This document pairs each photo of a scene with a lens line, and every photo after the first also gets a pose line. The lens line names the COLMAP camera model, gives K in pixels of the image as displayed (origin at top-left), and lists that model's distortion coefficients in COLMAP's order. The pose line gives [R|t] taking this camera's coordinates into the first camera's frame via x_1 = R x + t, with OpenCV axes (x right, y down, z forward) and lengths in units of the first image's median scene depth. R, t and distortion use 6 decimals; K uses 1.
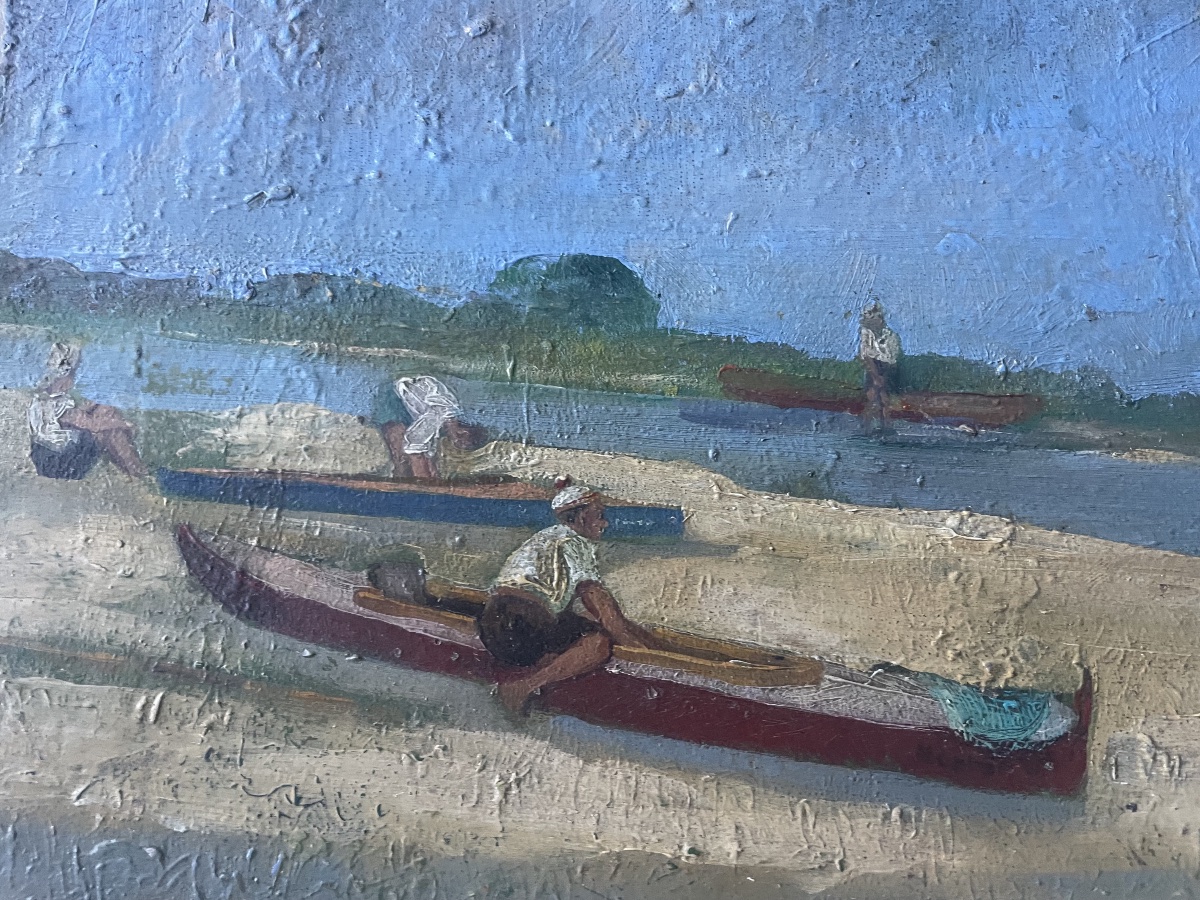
lens RADIAL K [[885.6, 0, 574.7], [0, 885.6, 458.3], [0, 0, 1]] dist [0.066701, -0.109146]
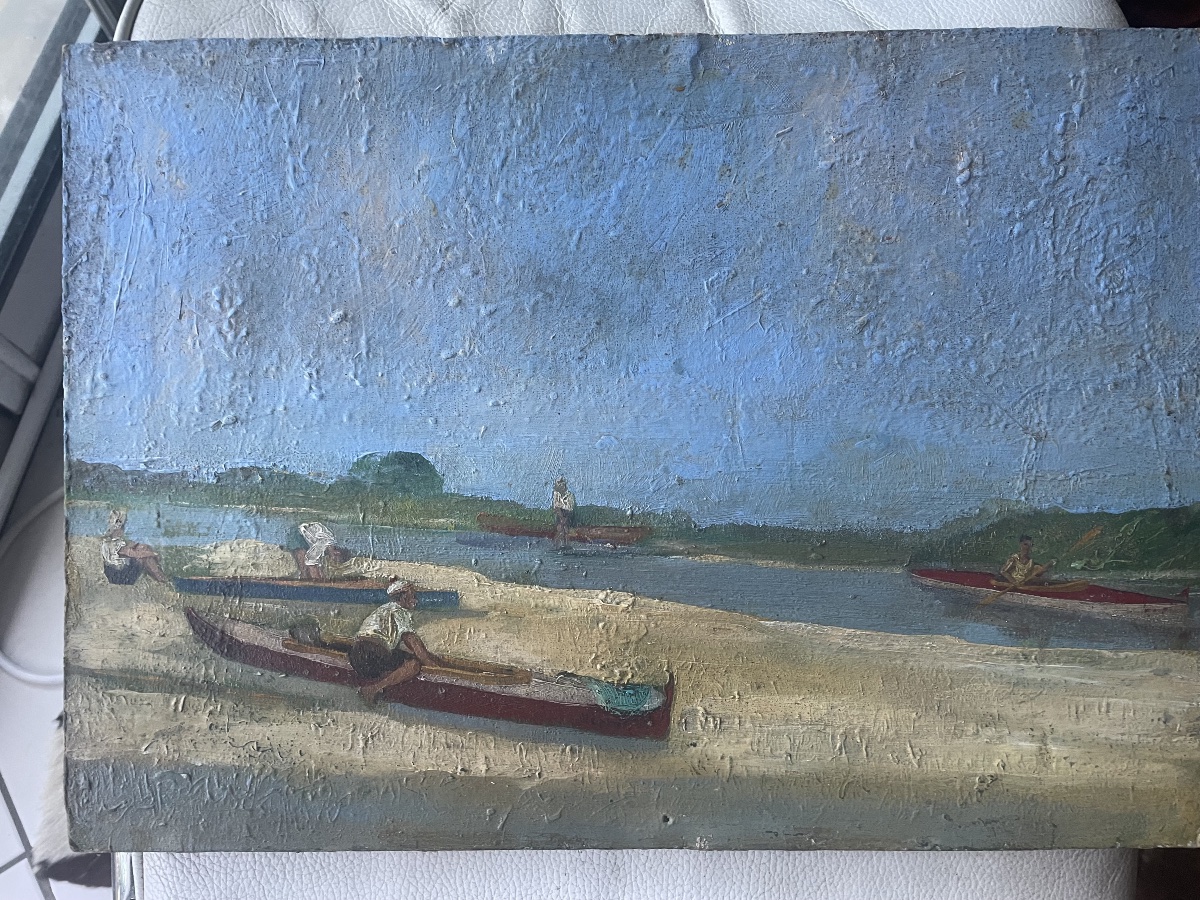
lens RADIAL K [[885.6, 0, 588.5], [0, 885.6, 451.2], [0, 0, 1]] dist [0.066701, -0.109146]
pose [[0.999573, -0.022779, -0.018296, 0.432941], [0.024791, 0.992636, 0.118574, -0.445791], [0.015460, -0.118977, 0.992777, -0.793467]]
